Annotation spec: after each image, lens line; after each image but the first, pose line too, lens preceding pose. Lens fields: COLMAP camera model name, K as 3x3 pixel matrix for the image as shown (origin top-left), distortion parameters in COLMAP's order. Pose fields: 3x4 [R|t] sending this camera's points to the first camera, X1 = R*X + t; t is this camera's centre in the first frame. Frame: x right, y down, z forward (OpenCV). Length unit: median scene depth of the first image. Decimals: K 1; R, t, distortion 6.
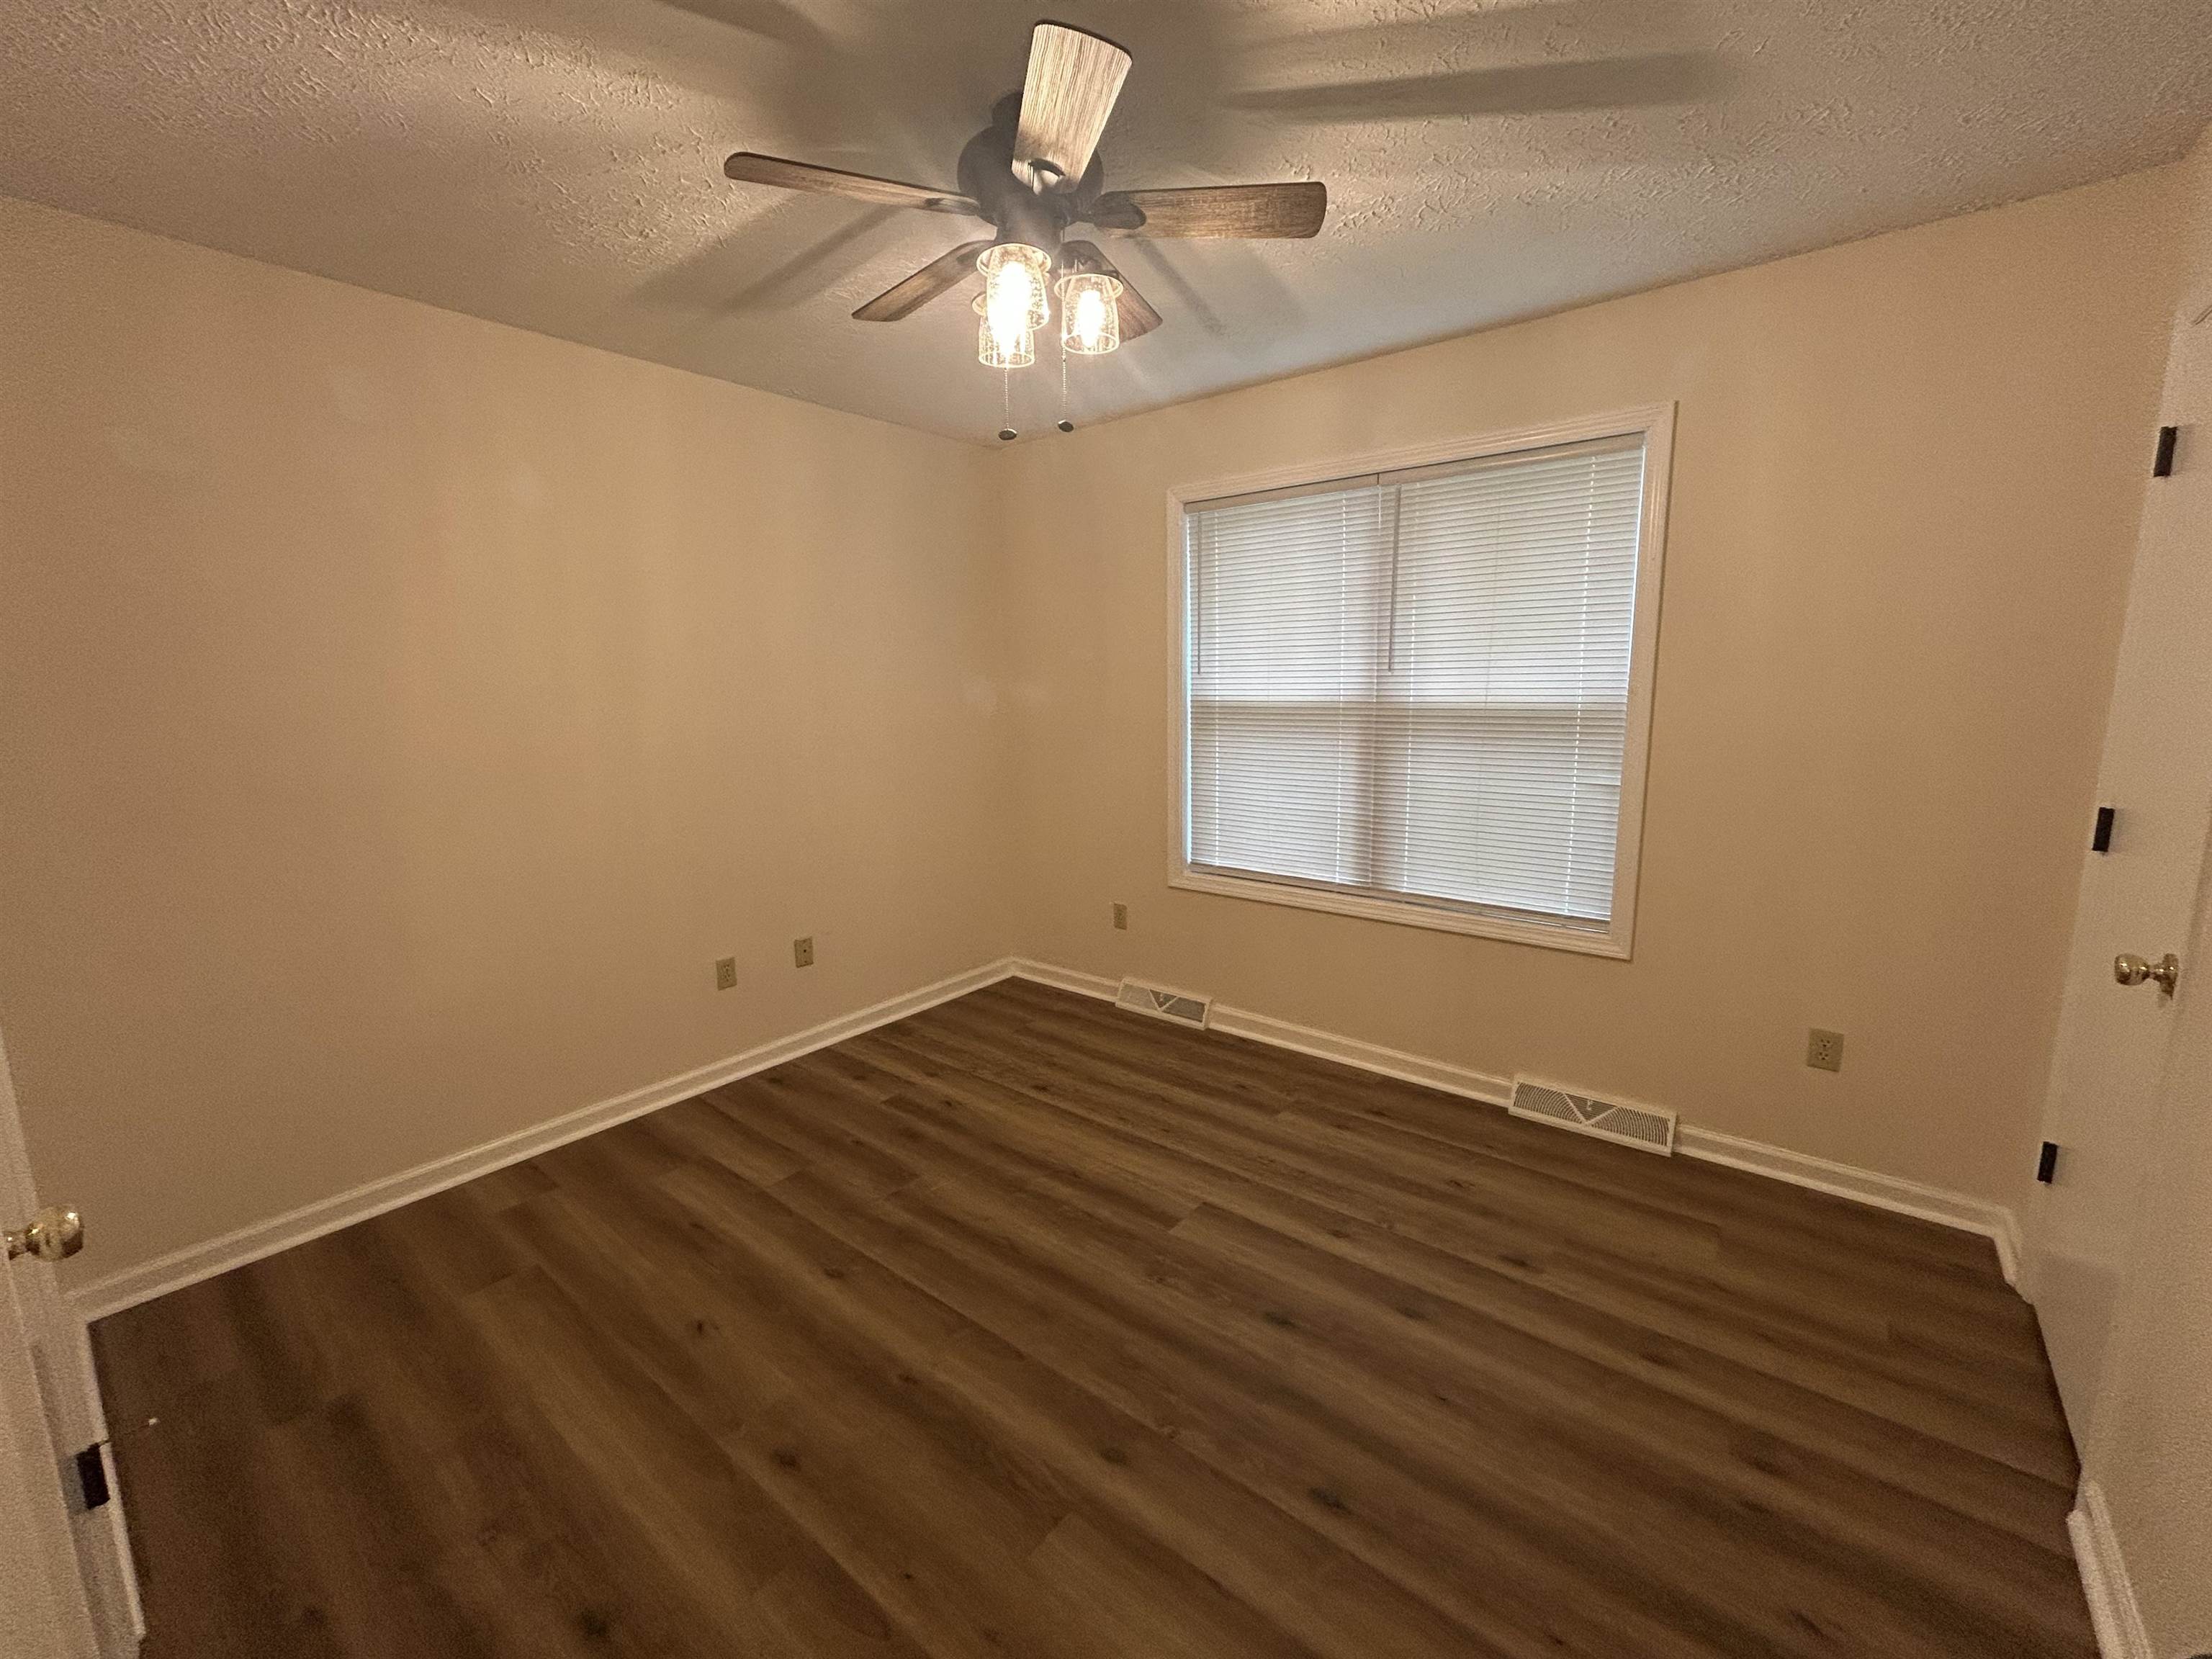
lens RADIAL K [[892.3, 0, 1109.3], [0, 892.3, 825.0], [0, 0, 1]] dist [0.011605, -0.010940]
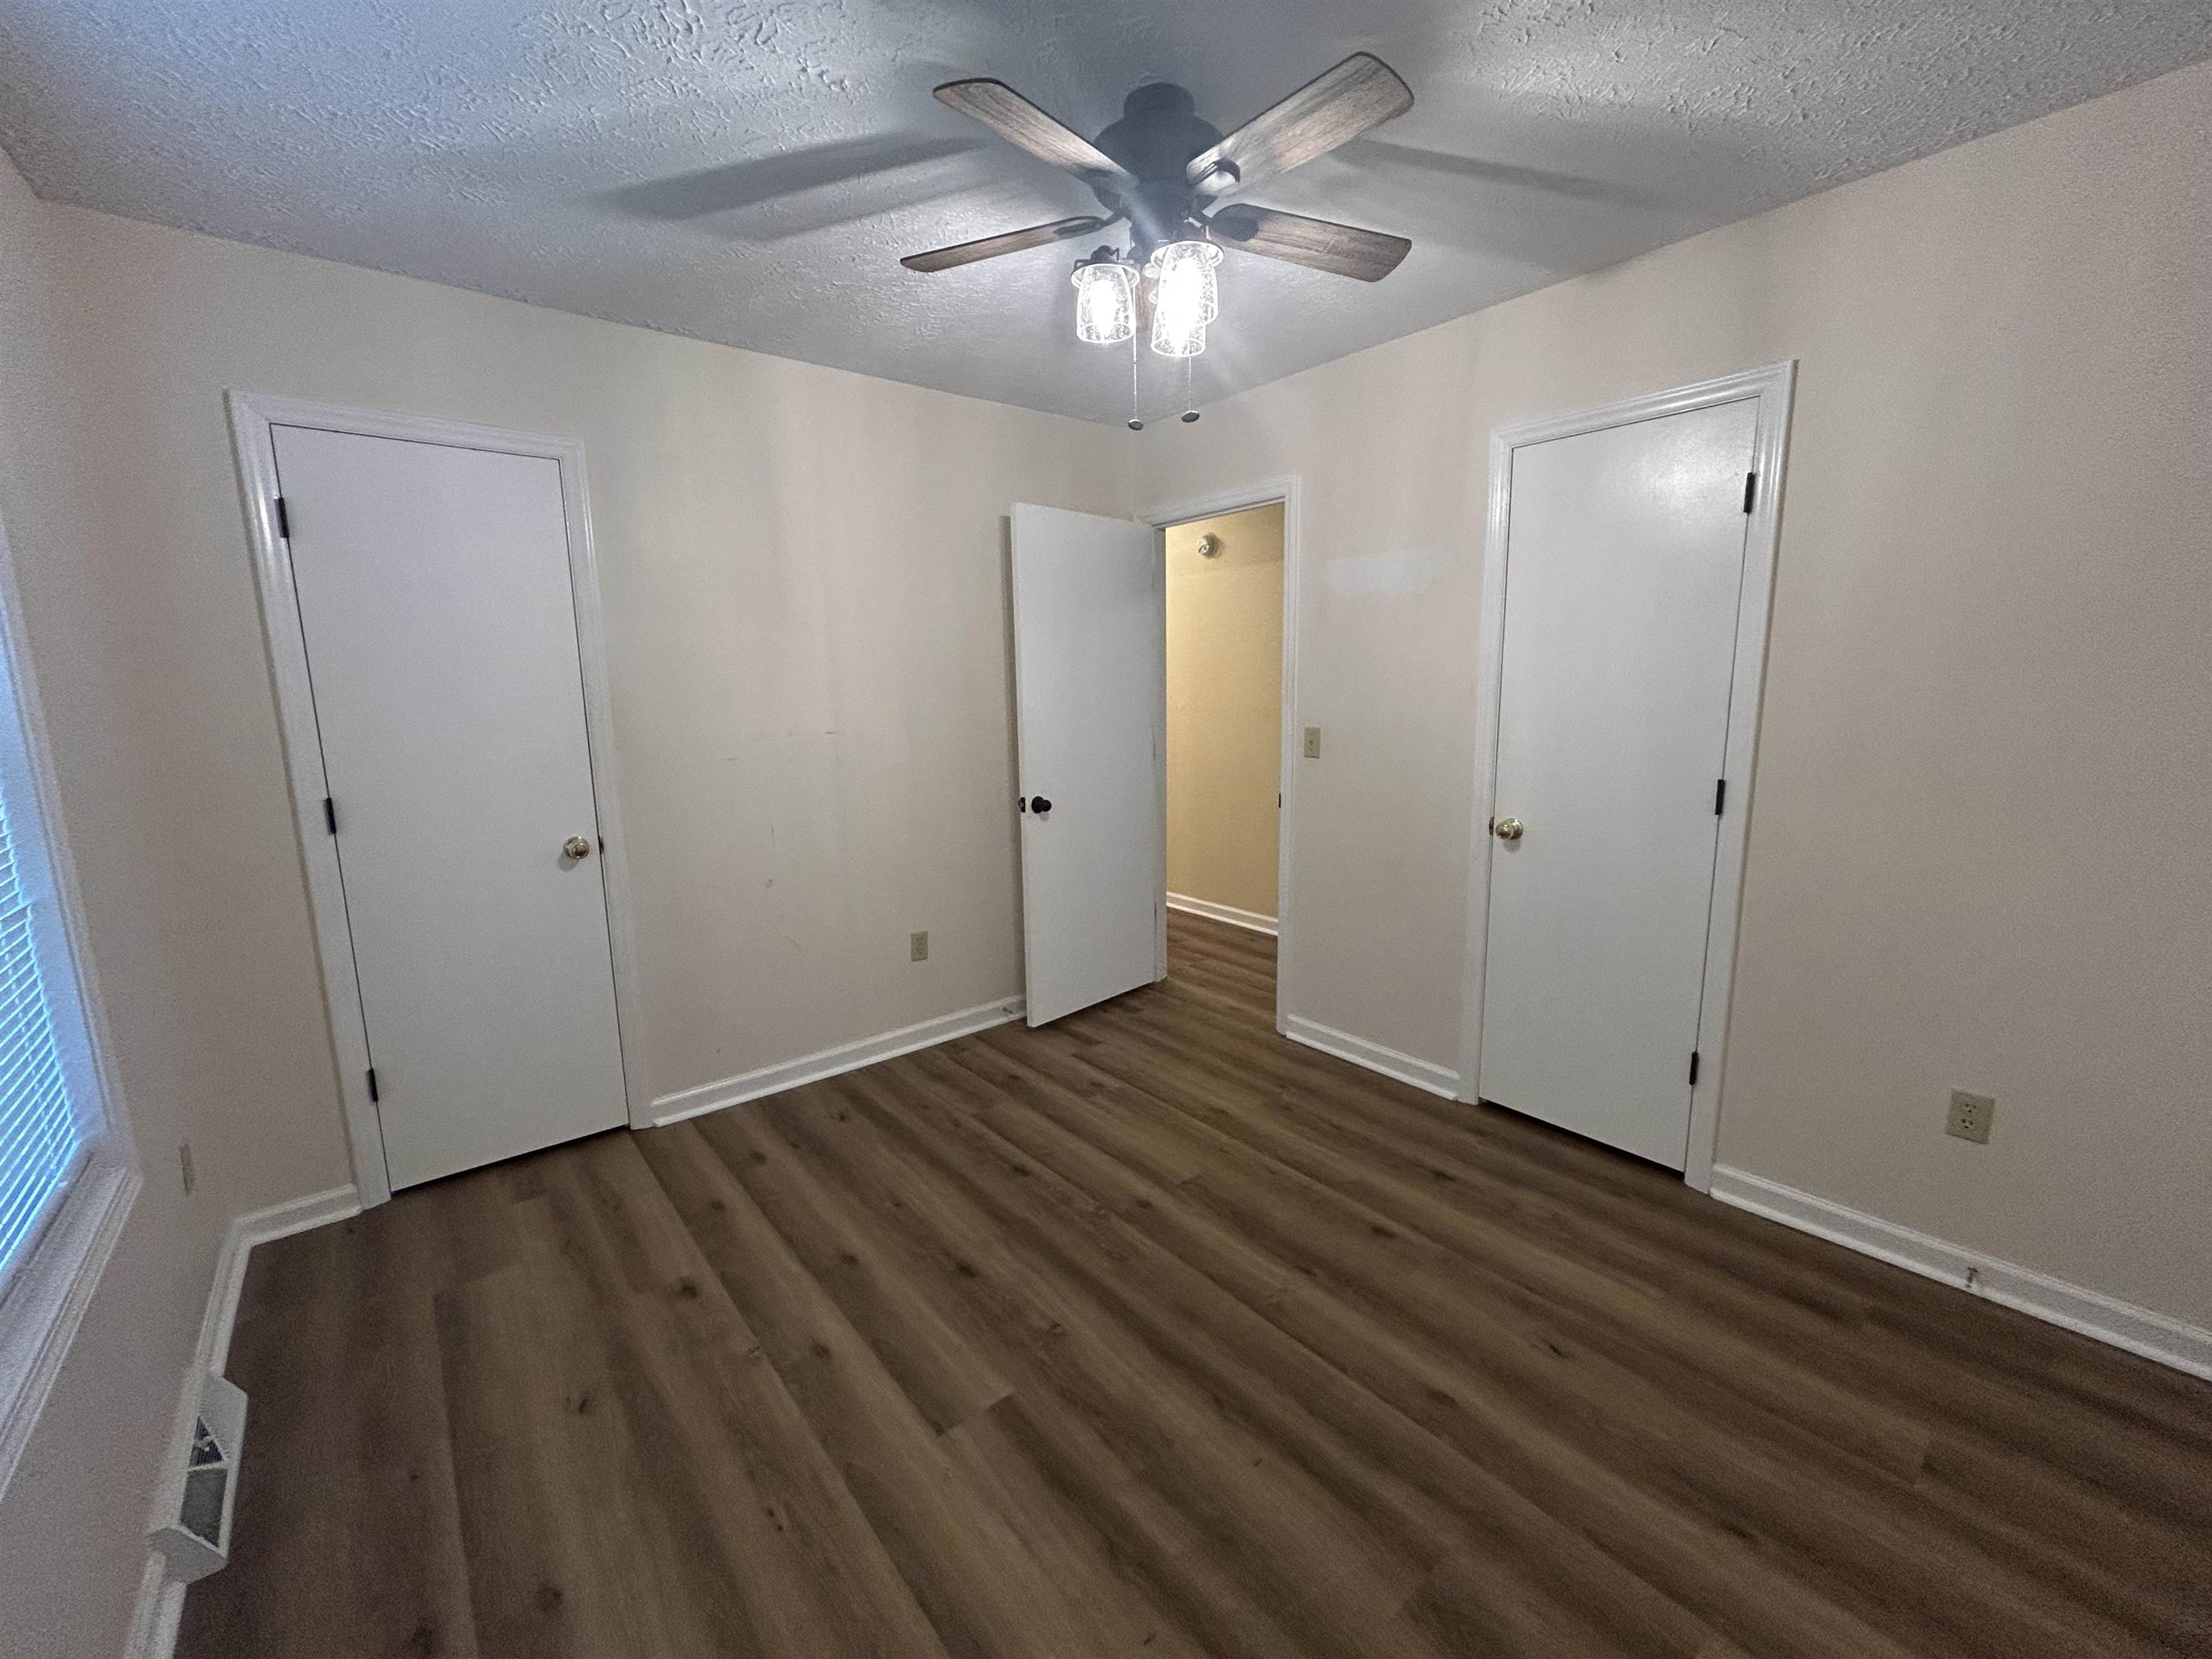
lens RADIAL K [[892.3, 0, 1109.3], [0, 892.3, 825.0], [0, 0, 1]] dist [0.011605, -0.010940]
pose [[-0.977937, -0.002071, 0.208891, -0.186415], [0.066351, 0.945093, 0.319996, -0.264025], [-0.198084, 0.326796, -0.924104, 1.664311]]
